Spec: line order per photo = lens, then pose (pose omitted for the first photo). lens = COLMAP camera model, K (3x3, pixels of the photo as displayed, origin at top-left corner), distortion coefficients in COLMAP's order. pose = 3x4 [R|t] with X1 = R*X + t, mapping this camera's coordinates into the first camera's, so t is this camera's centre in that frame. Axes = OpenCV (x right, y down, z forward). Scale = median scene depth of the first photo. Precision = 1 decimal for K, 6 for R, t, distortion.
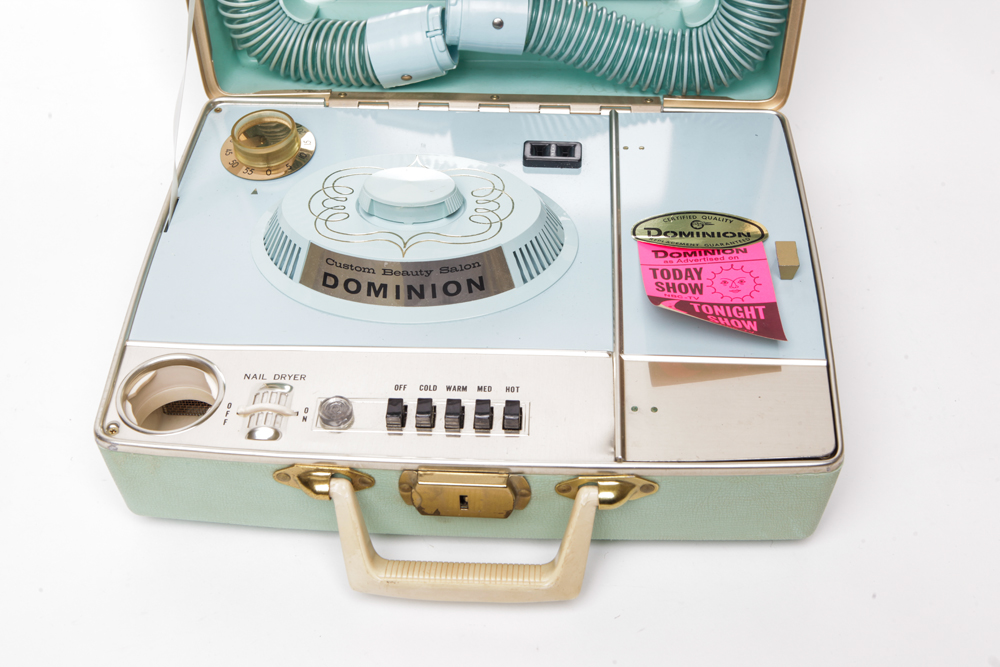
lens RADIAL K [[1250.8, 0, 504.0], [0, 1250.8, 326.2], [0, 0, 1]] dist [-0.012169, 0.000000]
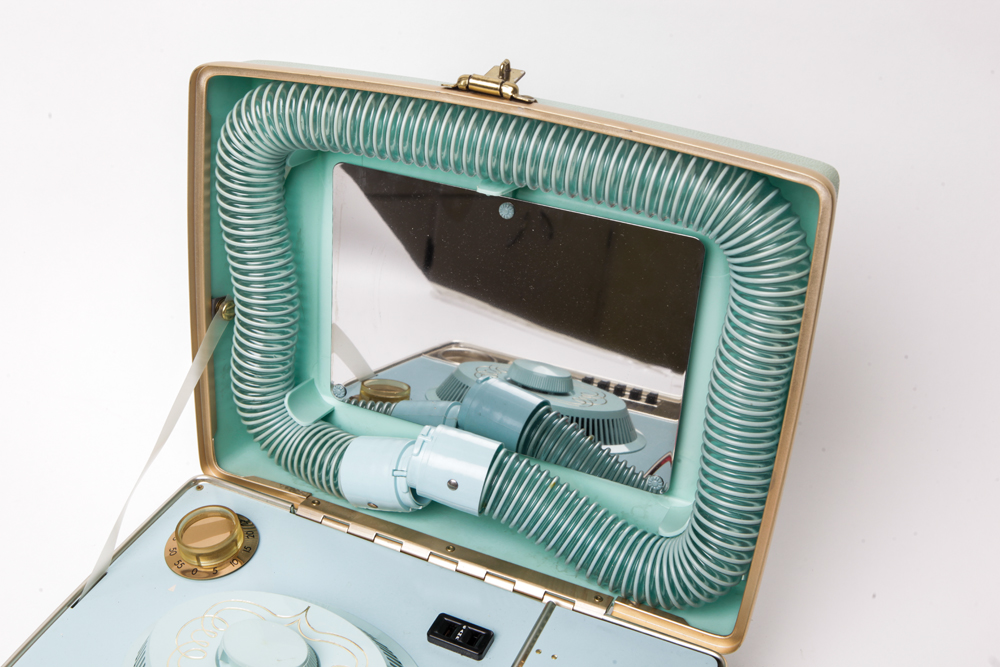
lens RADIAL K [[1194.5, 0, 506.6], [0, 1194.5, 336.6], [0, 0, 1]] dist [0.027874, 0.000000]
pose [[0.927999, 0.225634, -0.296490, 0.327796], [-0.275363, 0.951408, -0.137832, -0.270442], [0.250983, 0.209550, 0.945038, 0.120689]]
